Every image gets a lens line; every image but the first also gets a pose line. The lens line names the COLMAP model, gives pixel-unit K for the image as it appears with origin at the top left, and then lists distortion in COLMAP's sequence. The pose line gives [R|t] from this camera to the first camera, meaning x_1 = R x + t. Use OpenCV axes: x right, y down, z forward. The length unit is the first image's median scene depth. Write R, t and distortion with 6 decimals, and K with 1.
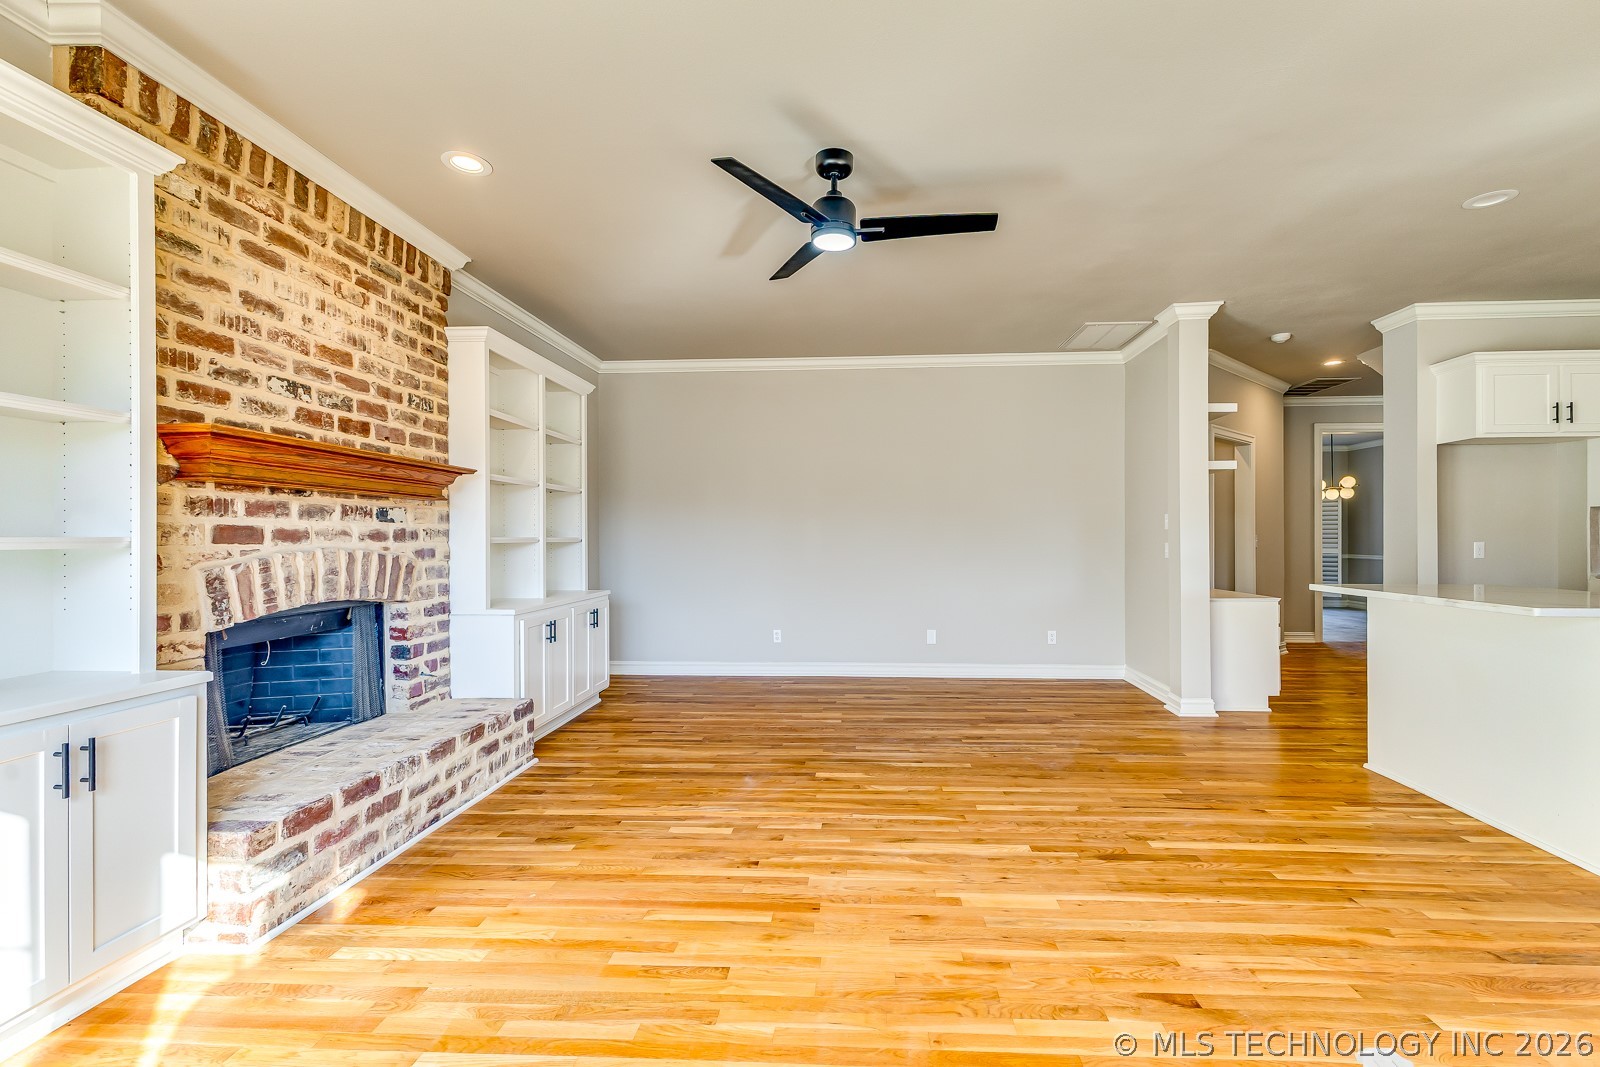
lens RADIAL K [[693.0, 0, 814.5], [0, 693.0, 537.1], [0, 0, 1]] dist [0.010378, -0.000111]
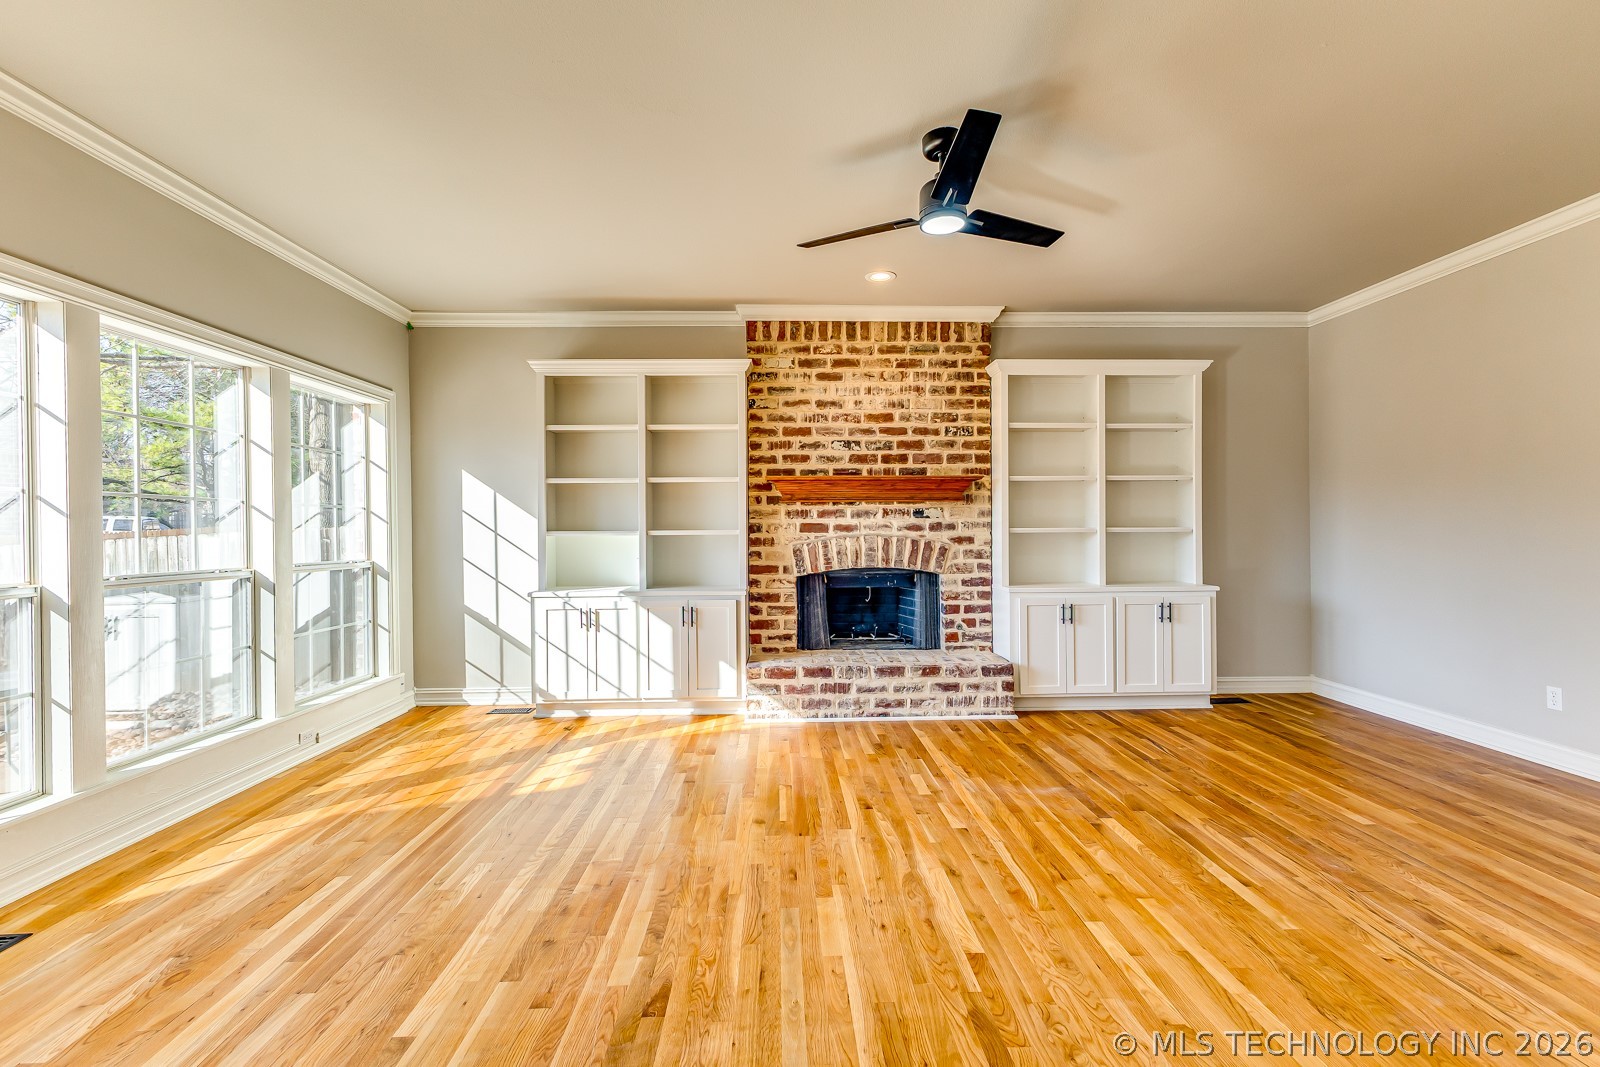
lens RADIAL K [[676.4, 0, 805.8], [0, 676.4, 529.6], [0, 0, 1]] dist [0.001151, 0.000211]
pose [[0.113046, 0.002687, -0.993586, 0.925321], [0.007355, 0.999967, 0.003541, -0.004861], [0.993562, -0.007708, 0.113023, 0.686718]]
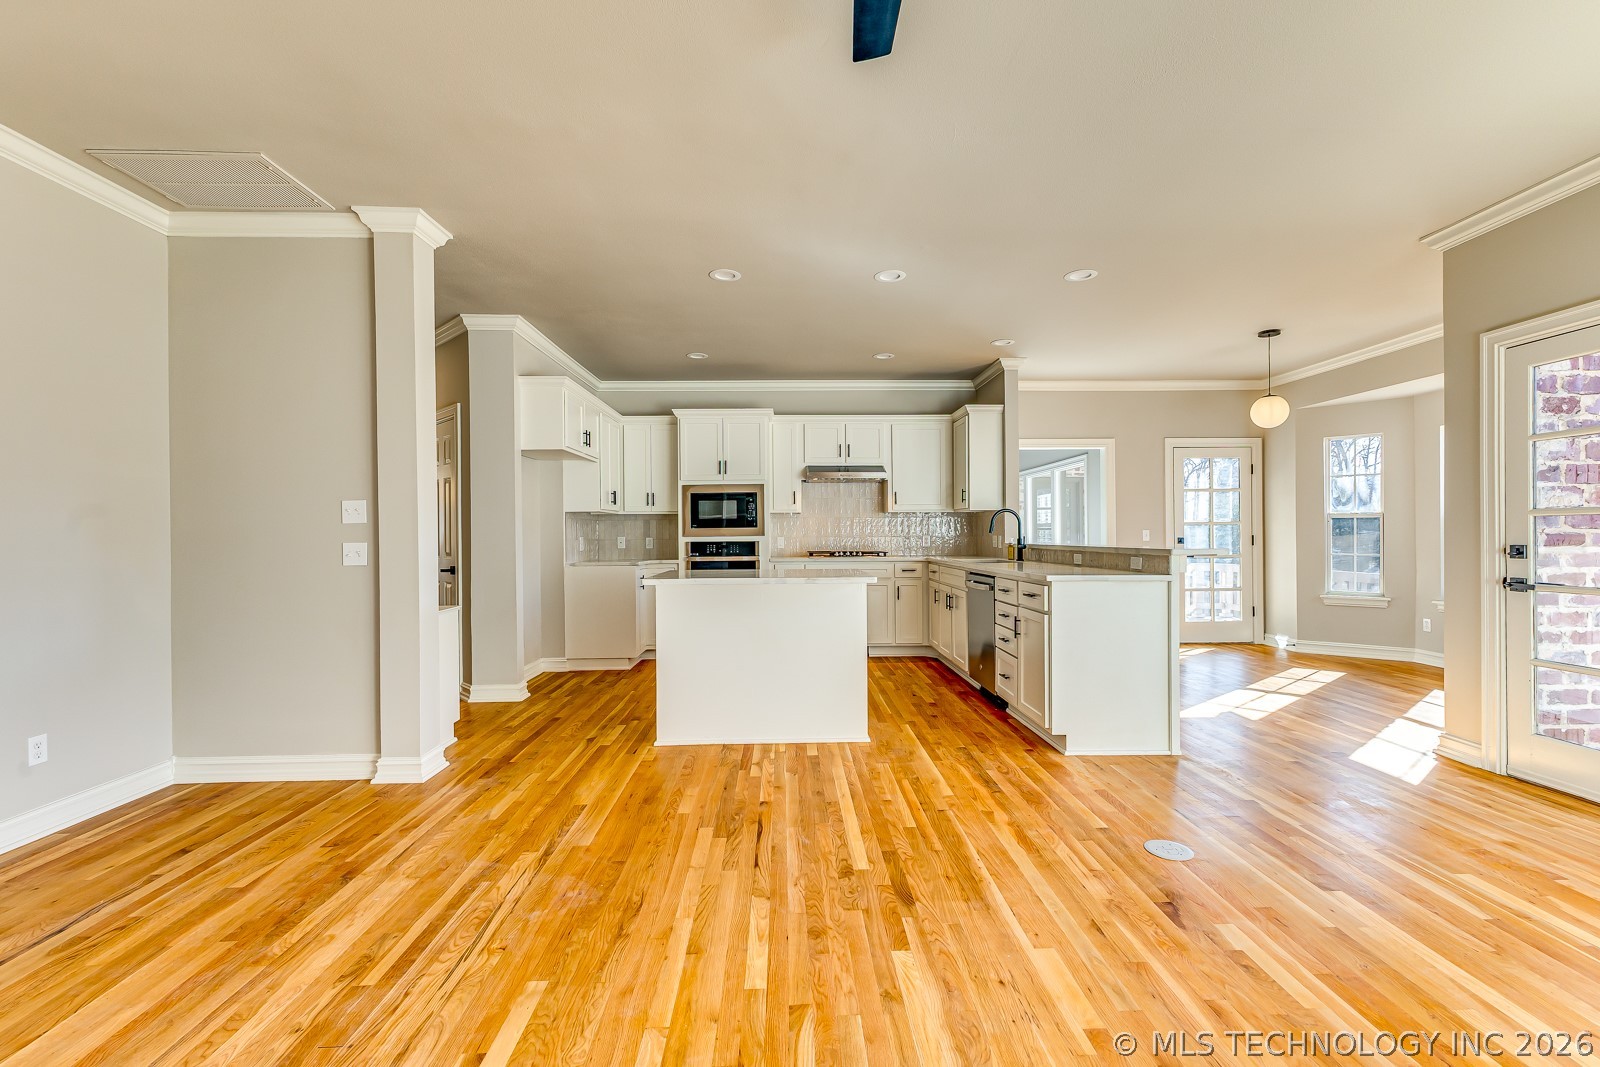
lens RADIAL K [[693.0, 0, 800.6], [0, 693.0, 539.5], [0, 0, 1]] dist [0.010378, -0.000111]
pose [[-0.102497, -0.002589, 0.994730, -0.375795], [0.009473, 0.999949, 0.003579, 0.009529], [-0.994688, 0.009790, -0.102467, 1.085764]]
